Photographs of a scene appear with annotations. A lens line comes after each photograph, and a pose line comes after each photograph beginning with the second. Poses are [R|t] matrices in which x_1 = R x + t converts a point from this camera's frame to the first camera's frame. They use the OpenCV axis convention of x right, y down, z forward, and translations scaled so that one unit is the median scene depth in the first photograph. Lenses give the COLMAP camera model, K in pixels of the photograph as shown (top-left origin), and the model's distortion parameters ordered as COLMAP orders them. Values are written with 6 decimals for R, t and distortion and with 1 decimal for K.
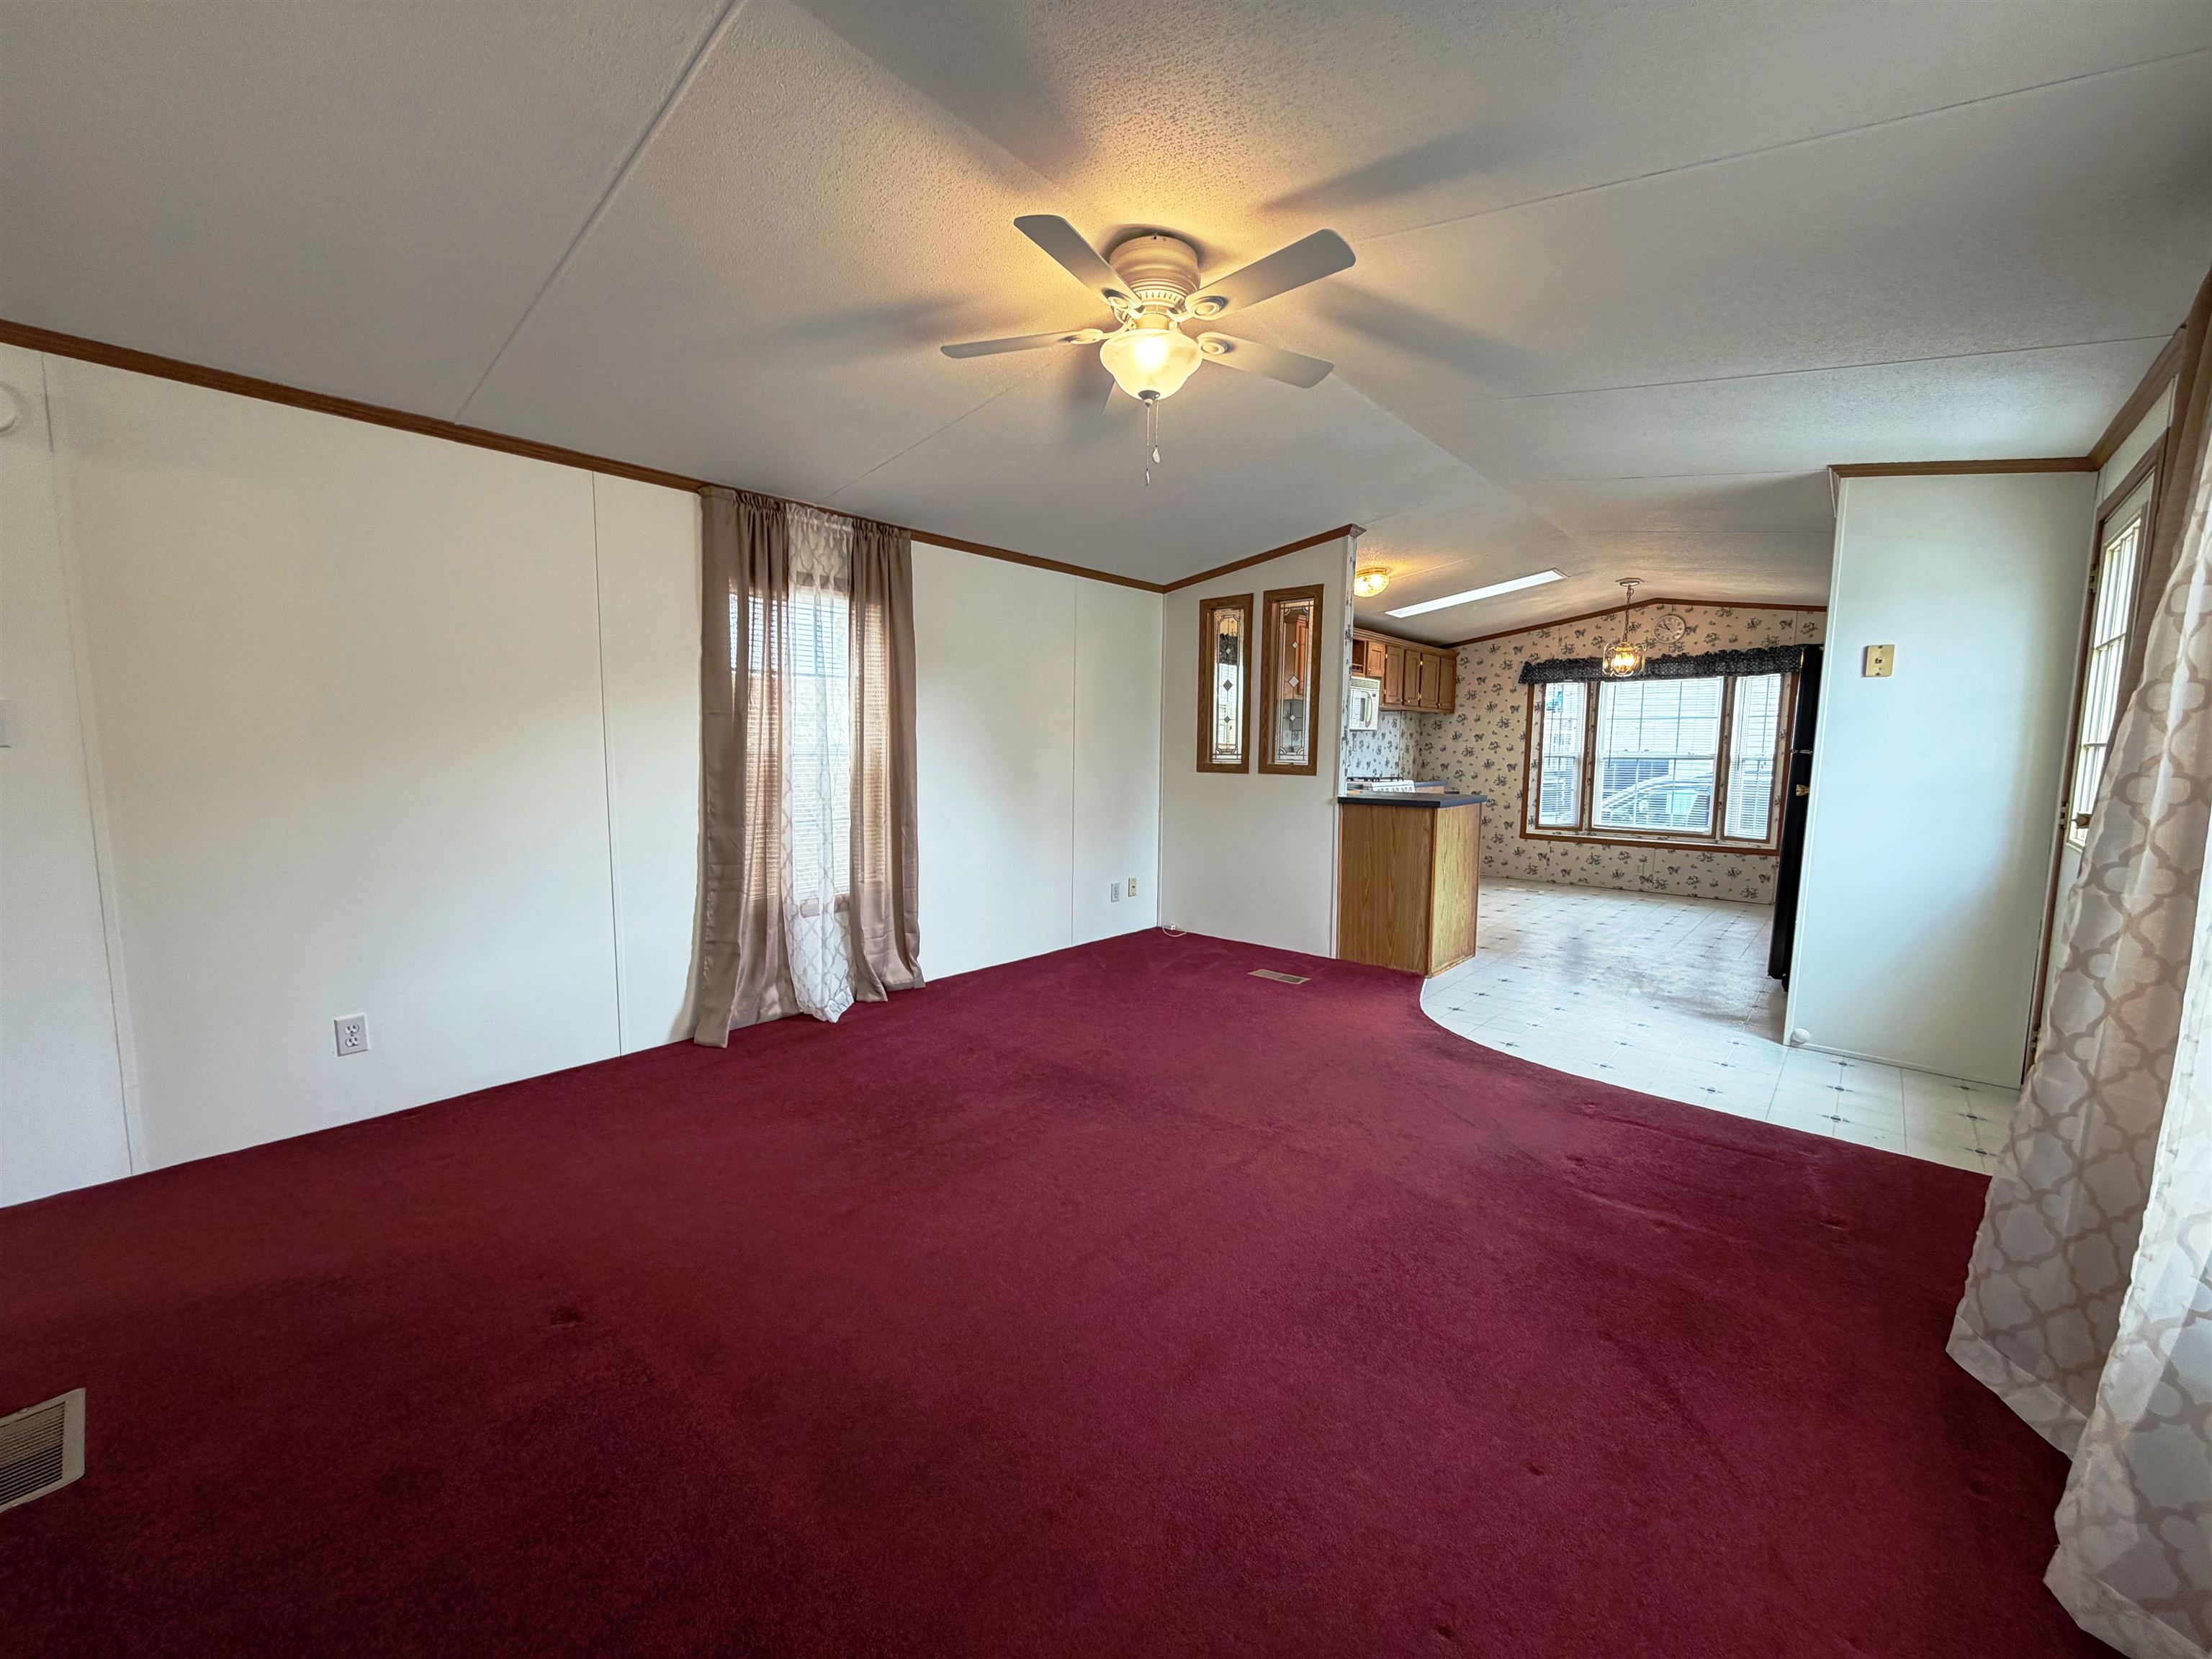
lens RADIAL K [[878.4, 0, 1103.0], [0, 878.4, 830.1], [0, 0, 1]] dist [0.000754, -0.000599]
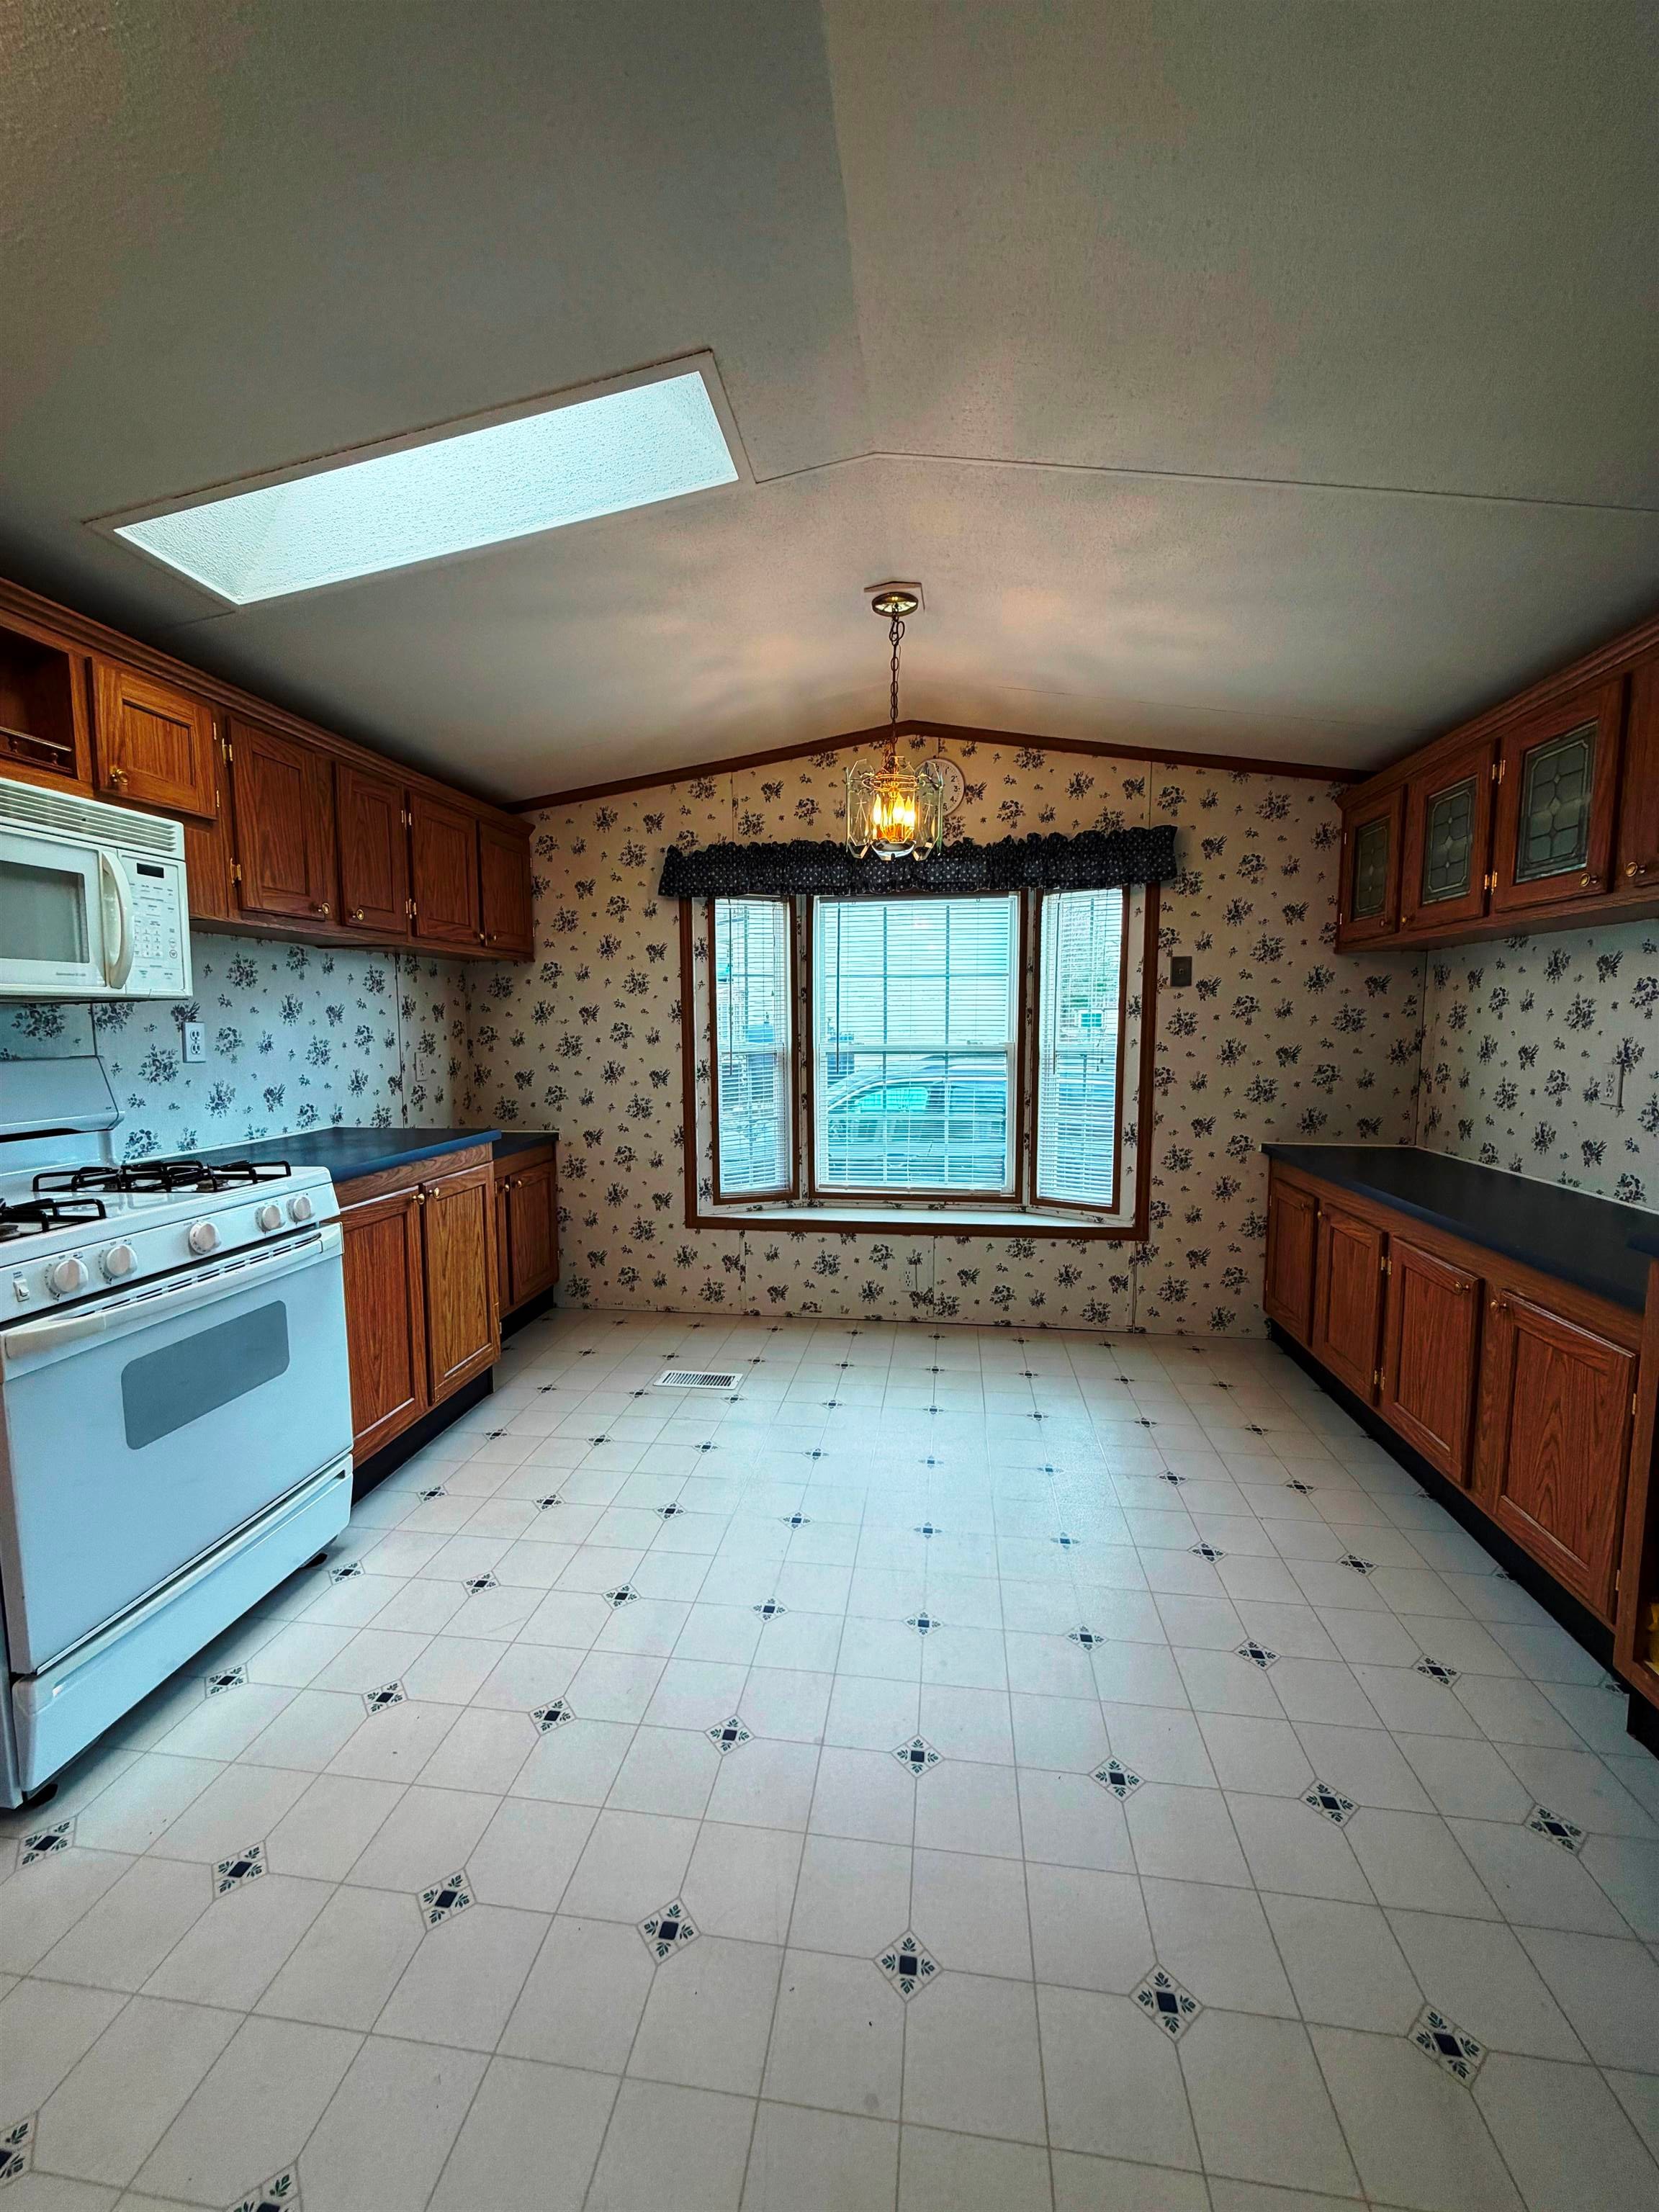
lens RADIAL K [[878.4, 0, 827.6], [0, 878.4, 1101.5], [0, 0, 1]] dist [0.000754, -0.000599]
pose [[0.833238, -0.064387, 0.549153, 0.311664], [0.063874, 0.997756, 0.020069, -0.069132], [-0.549213, 0.018354, 0.835481, 0.618441]]
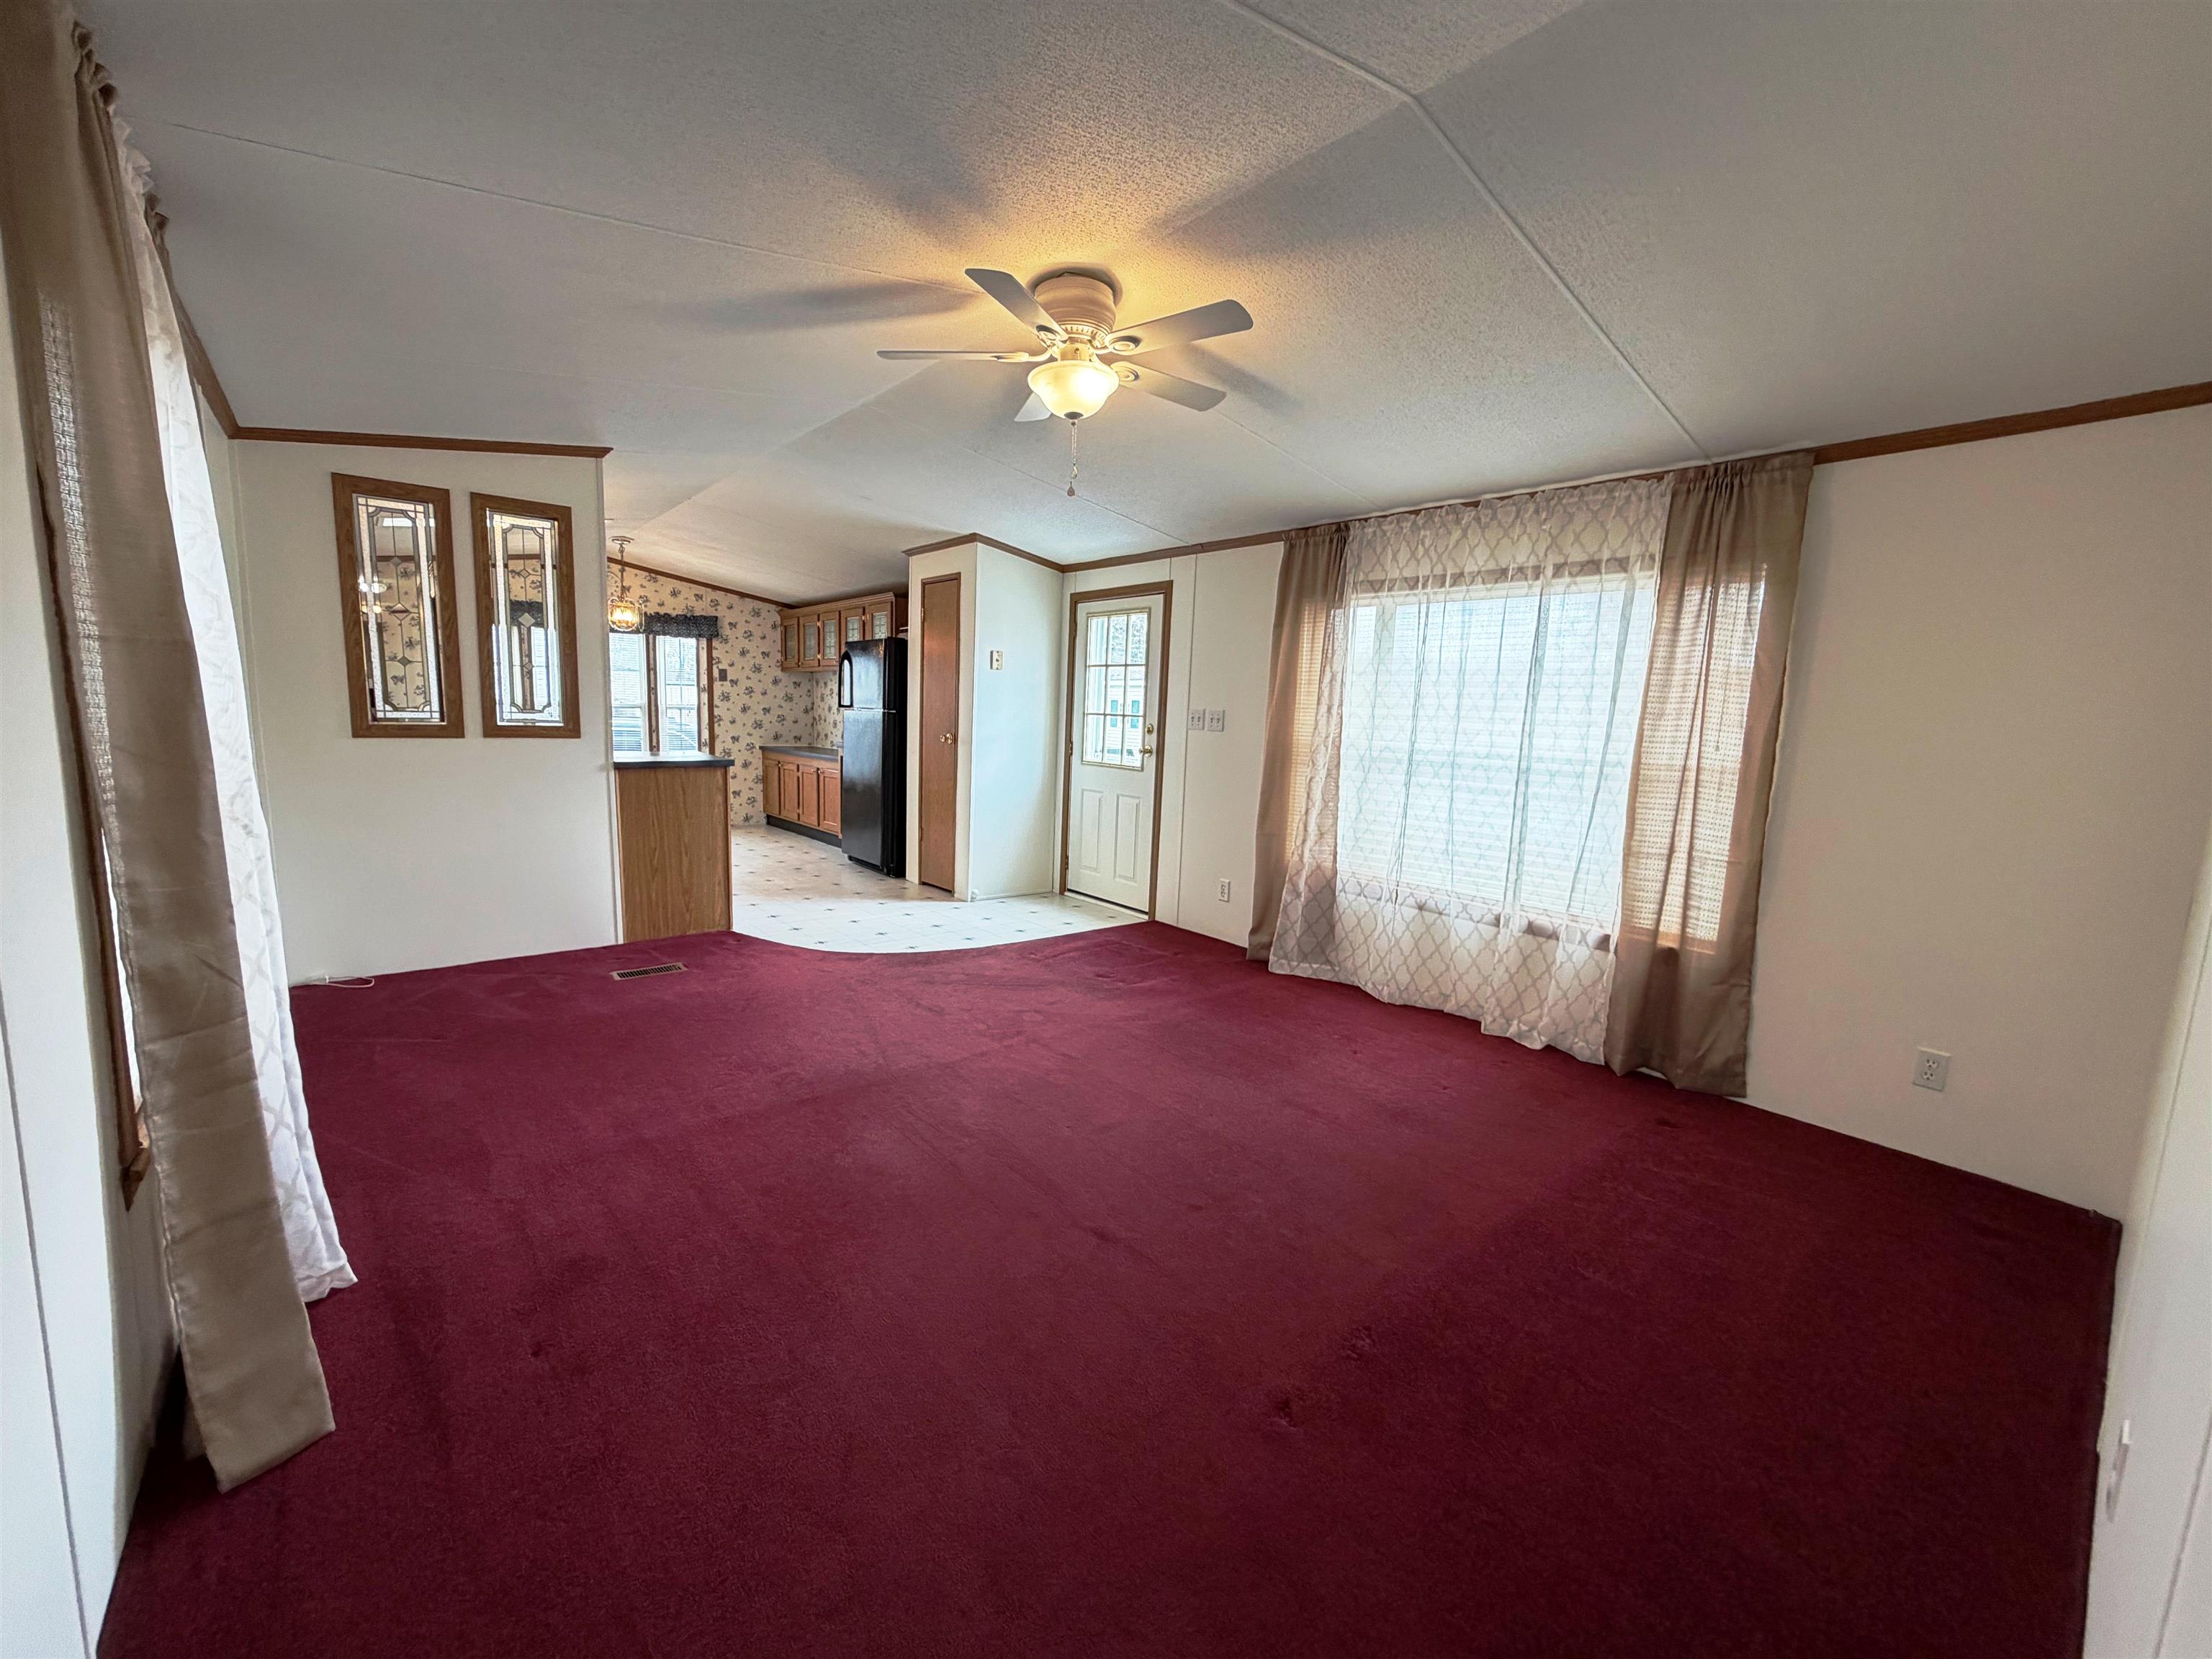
lens RADIAL K [[878.4, 0, 1103.8], [0, 878.4, 828.2], [0, 0, 1]] dist [0.000754, -0.000599]
pose [[0.148961, -0.135684, 0.979490, -0.342091], [0.062797, 0.989840, 0.127567, -0.034235], [-0.986847, 0.042506, 0.155968, 0.246311]]
